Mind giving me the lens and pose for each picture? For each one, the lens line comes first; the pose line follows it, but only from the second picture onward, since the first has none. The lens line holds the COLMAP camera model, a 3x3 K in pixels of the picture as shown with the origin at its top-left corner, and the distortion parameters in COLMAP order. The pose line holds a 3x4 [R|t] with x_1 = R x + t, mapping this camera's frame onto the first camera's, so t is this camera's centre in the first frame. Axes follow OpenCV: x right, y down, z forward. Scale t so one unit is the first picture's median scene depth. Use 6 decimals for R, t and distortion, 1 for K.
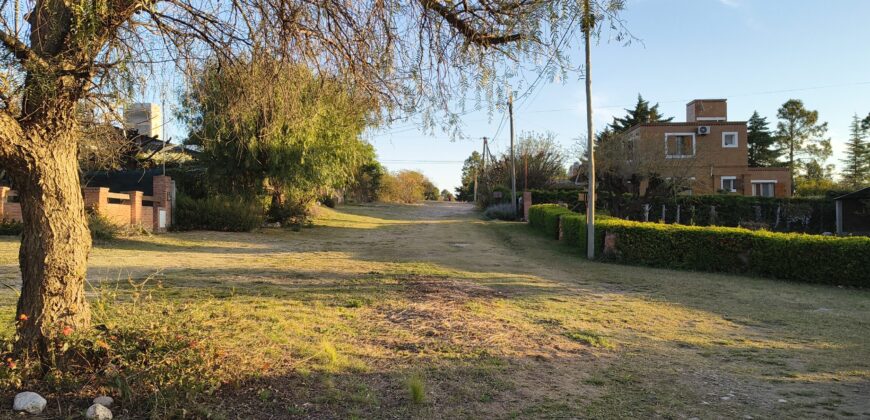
lens RADIAL K [[711.2, 0, 436.4], [0, 711.2, 210.6], [0, 0, 1]] dist [0.046761, 0.005141]
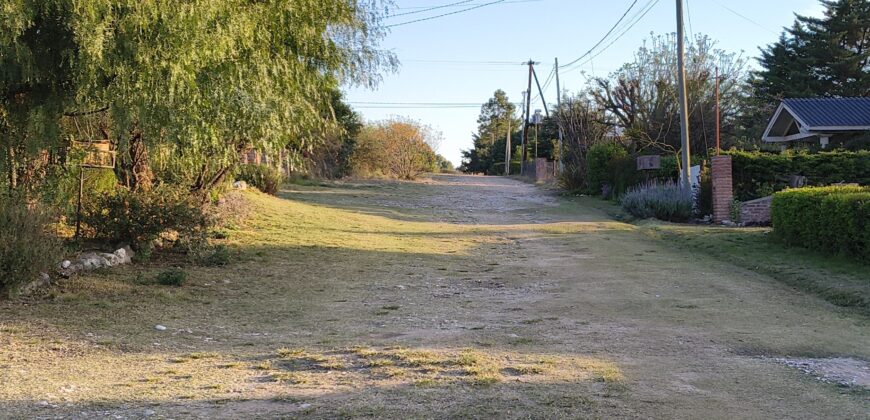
lens RADIAL K [[1117.5, 0, 437.5], [0, 1117.5, 208.2], [0, 0, 1]] dist [0.072552, 0.000000]
pose [[0.999919, -0.004763, 0.011824, -0.044106], [0.004545, 0.999820, 0.018426, -0.006119], [-0.011909, -0.018370, 0.999760, 0.257954]]
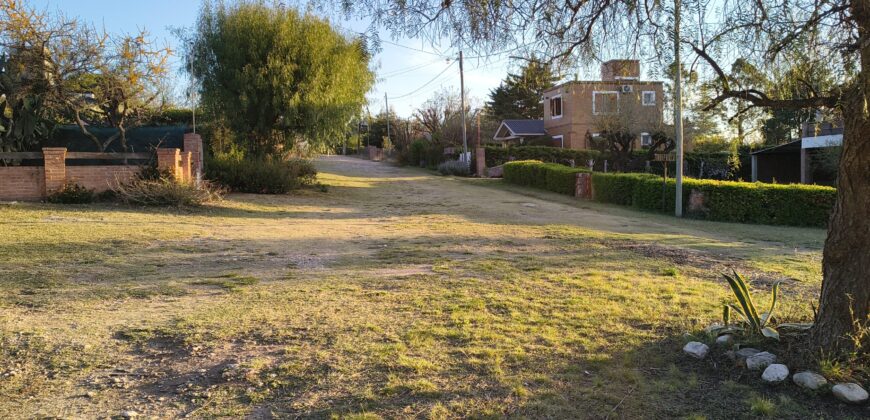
lens RADIAL K [[711.2, 0, 435.7], [0, 711.2, 210.3], [0, 0, 1]] dist [0.046761, 0.005141]
pose [[0.975023, -0.019883, 0.221214, -0.132325], [0.004894, 0.997666, 0.068102, -0.005536], [-0.222051, -0.065319, 0.972845, 0.015103]]
